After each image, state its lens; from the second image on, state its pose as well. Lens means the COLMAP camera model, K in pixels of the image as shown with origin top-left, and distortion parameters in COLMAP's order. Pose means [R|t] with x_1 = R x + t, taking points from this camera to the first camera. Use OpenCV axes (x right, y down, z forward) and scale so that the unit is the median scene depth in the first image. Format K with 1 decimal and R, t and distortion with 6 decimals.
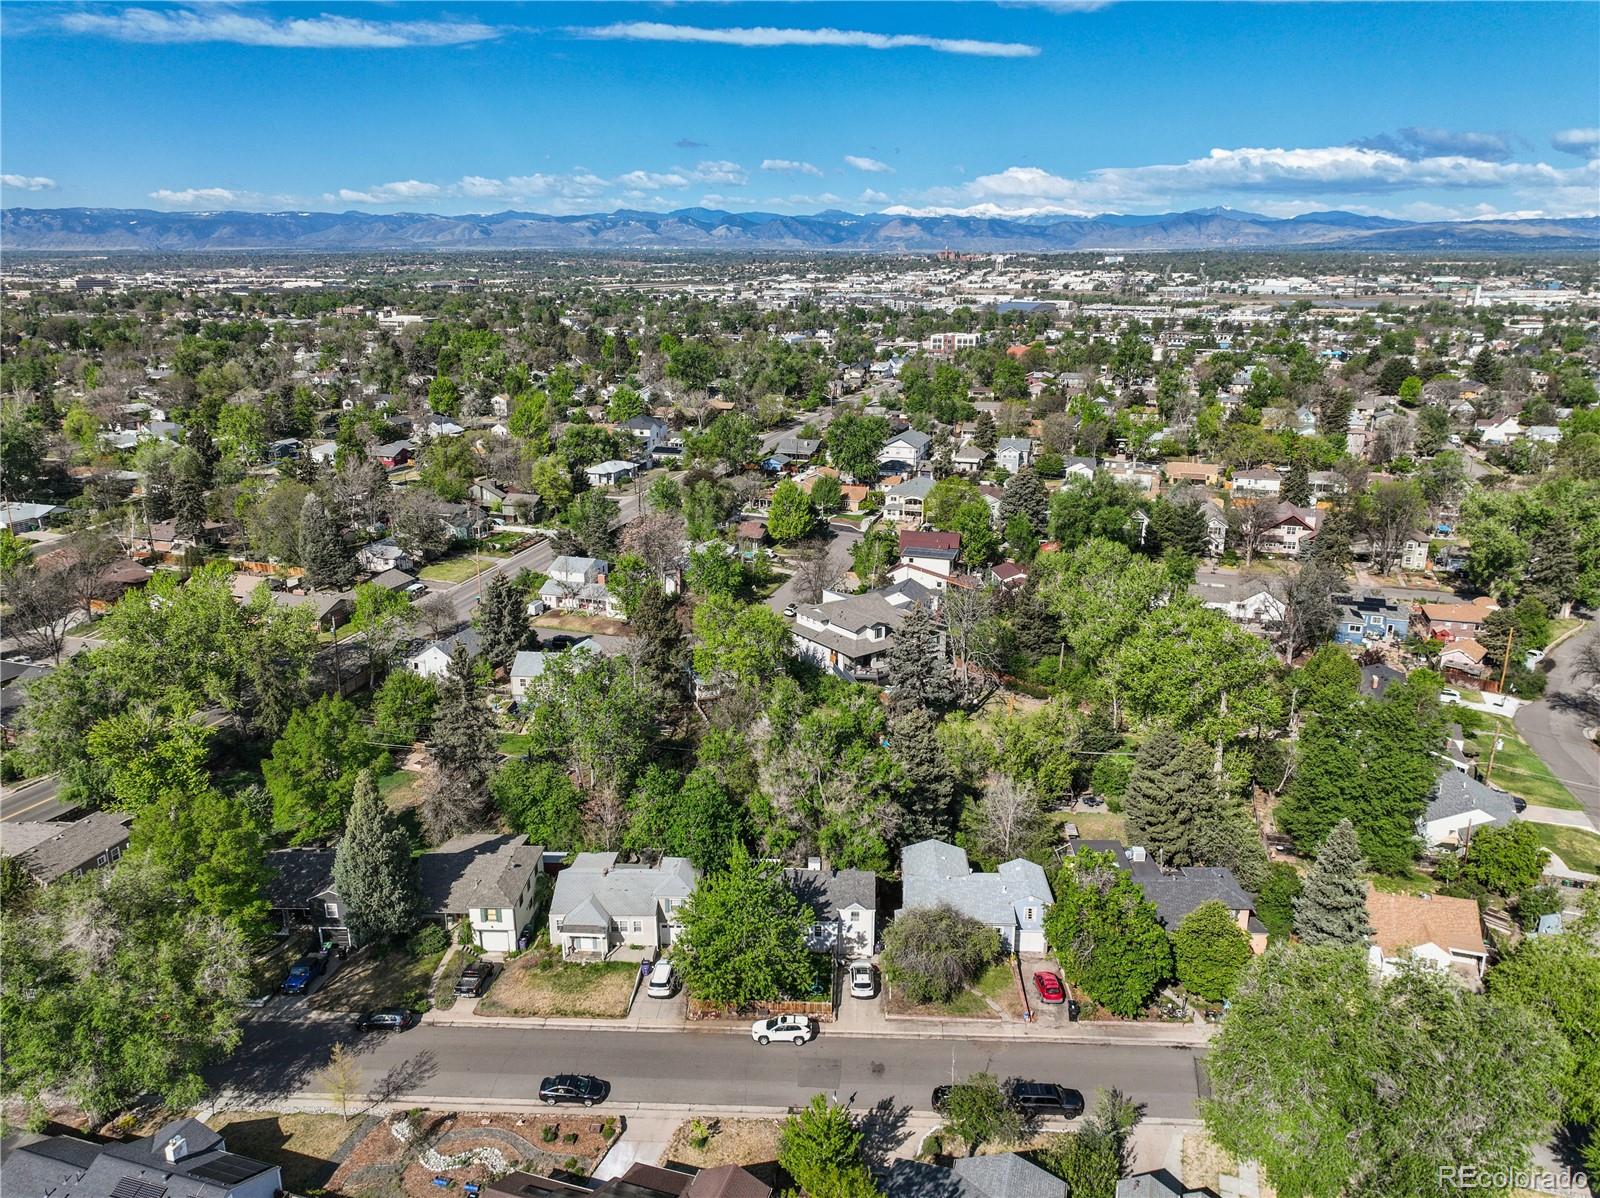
lens RADIAL K [[1136.6, 0, 800.0], [0, 1136.6, 599.0], [0, 0, 1]] dist [0.004024, 0.006182]
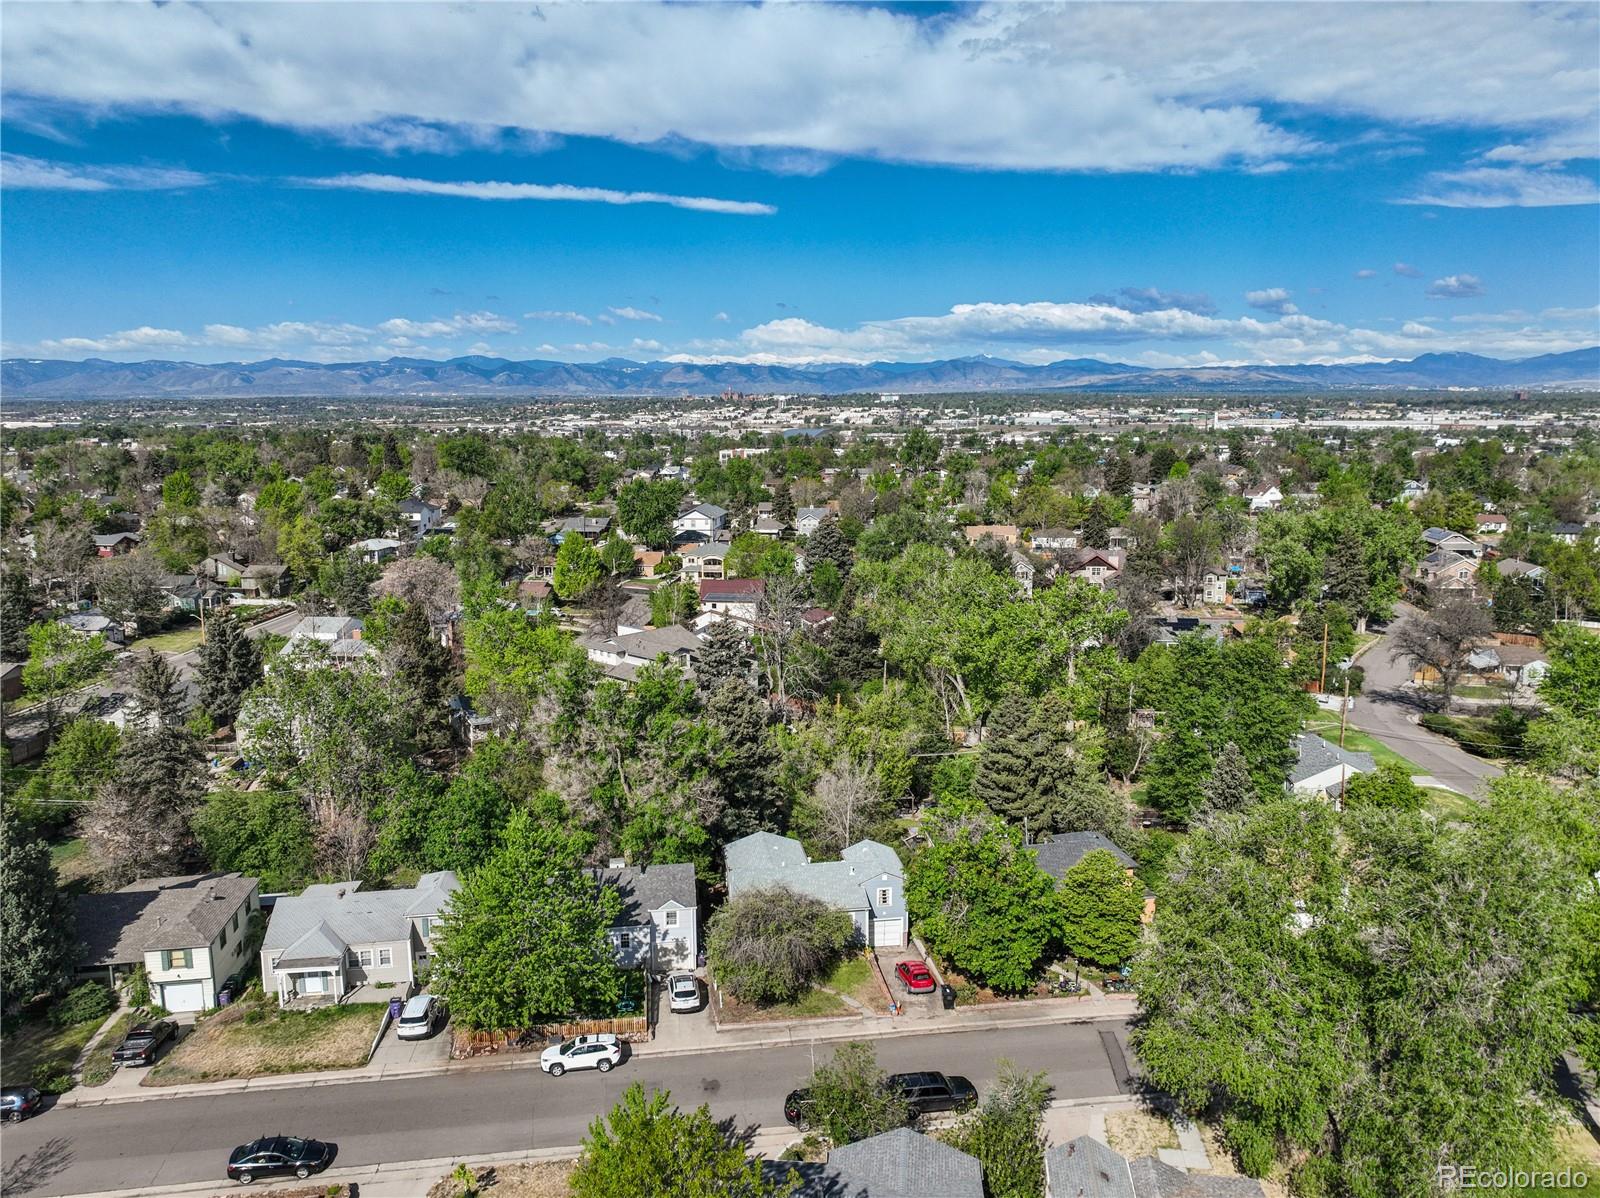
lens RADIAL K [[1153.6, 0, 800.0], [0, 1153.6, 599.0], [0, 0, 1]] dist [-0.001562, 0.015945]
pose [[0.983347, -0.035971, 0.178142, 0.000743], [0.057700, 0.991295, -0.118339, 0.101567], [-0.172334, 0.126647, 0.976863, 0.107650]]
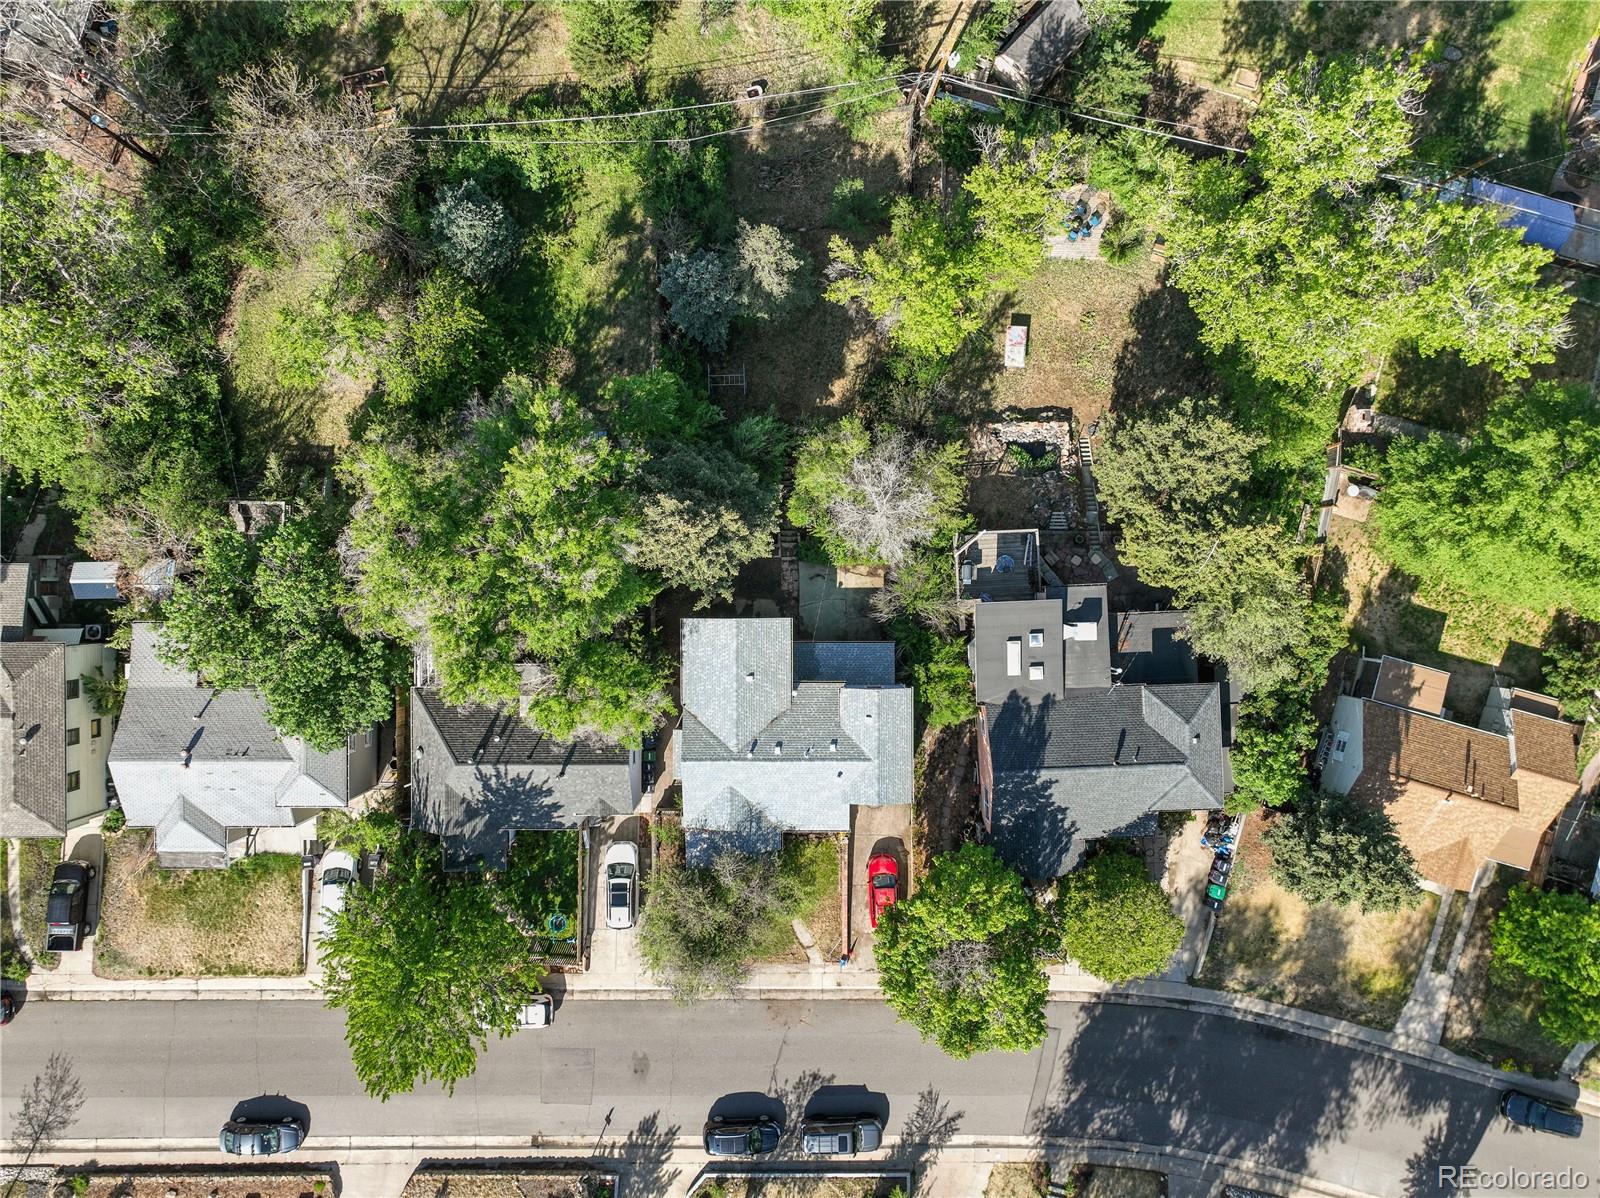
lens RADIAL K [[1153.6, 0, 800.0], [0, 1153.6, 599.0], [0, 0, 1]] dist [-0.001562, 0.015945]
pose [[0.999166, -0.040831, -0.001052, 0.106047], [0.012068, 0.270527, 0.962637, -0.244747], [-0.039021, -0.961846, 0.270794, 0.597292]]
